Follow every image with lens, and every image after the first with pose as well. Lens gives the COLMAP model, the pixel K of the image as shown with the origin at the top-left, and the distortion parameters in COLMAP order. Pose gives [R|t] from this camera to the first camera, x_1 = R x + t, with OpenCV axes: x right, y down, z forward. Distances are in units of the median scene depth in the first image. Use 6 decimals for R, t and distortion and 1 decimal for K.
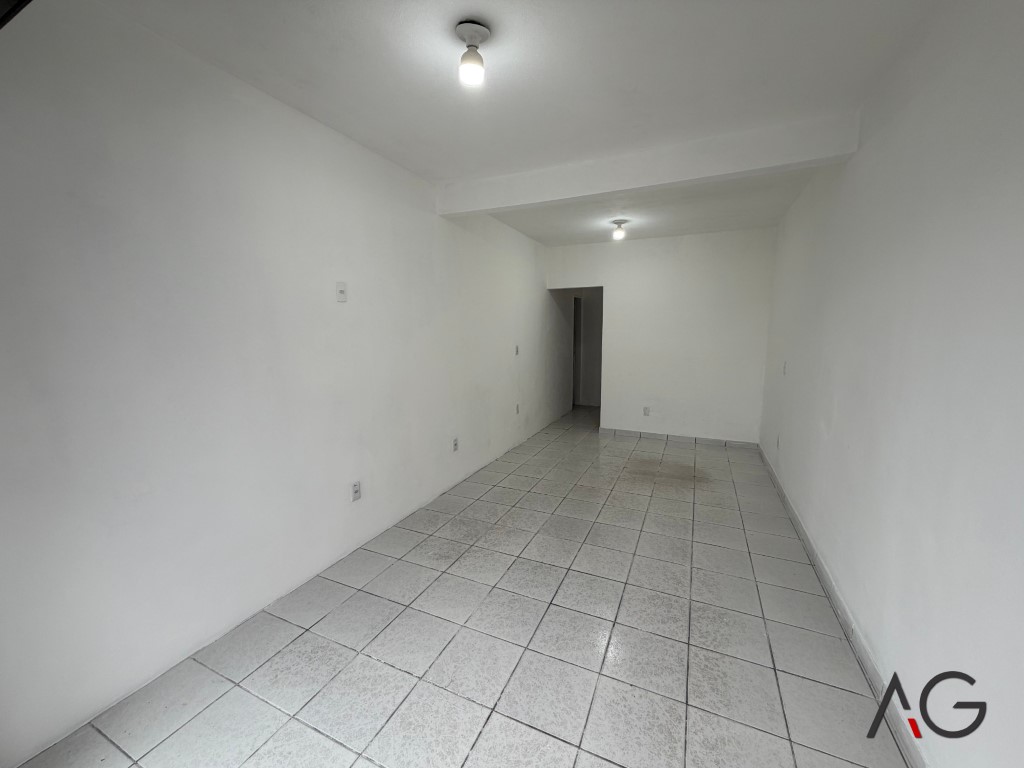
lens RADIAL K [[409.7, 0, 508.8], [0, 409.7, 380.5], [0, 0, 1]] dist [0.000281, 0.000588]
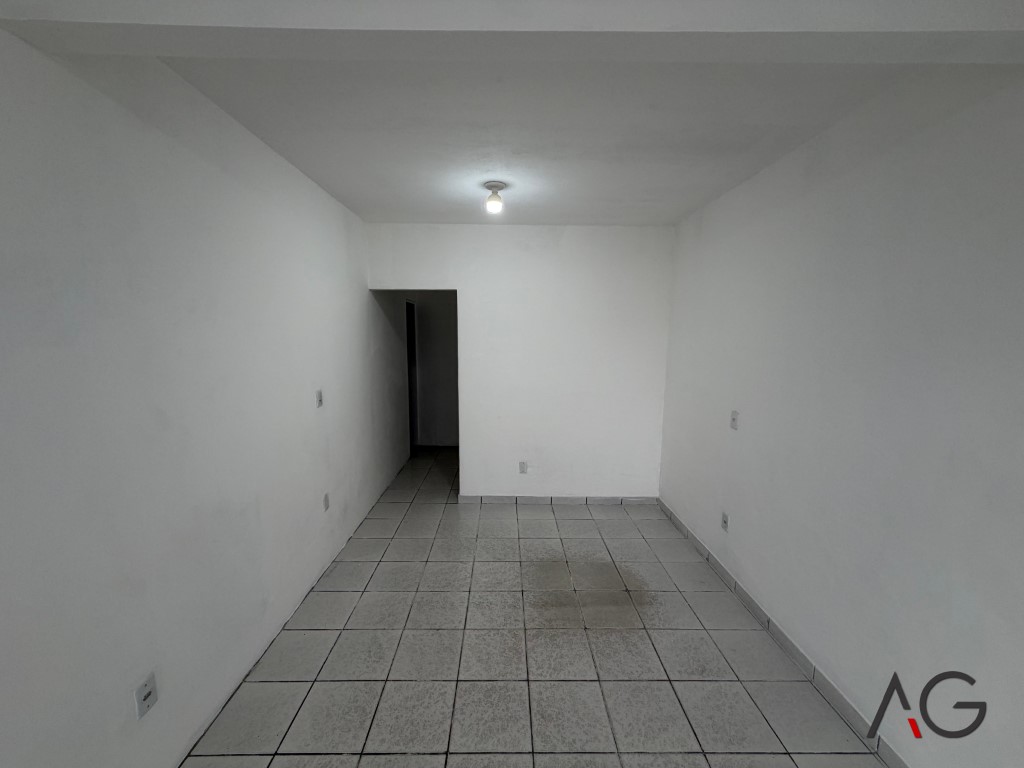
lens RADIAL K [[409.7, 0, 513.9], [0, 409.7, 386.7], [0, 0, 1]] dist [0.000281, 0.000588]
pose [[0.901218, -0.046360, 0.430879, 0.018183], [0.042068, 0.998925, 0.019490, -0.087076], [-0.431320, 0.000561, 0.902199, 0.381153]]
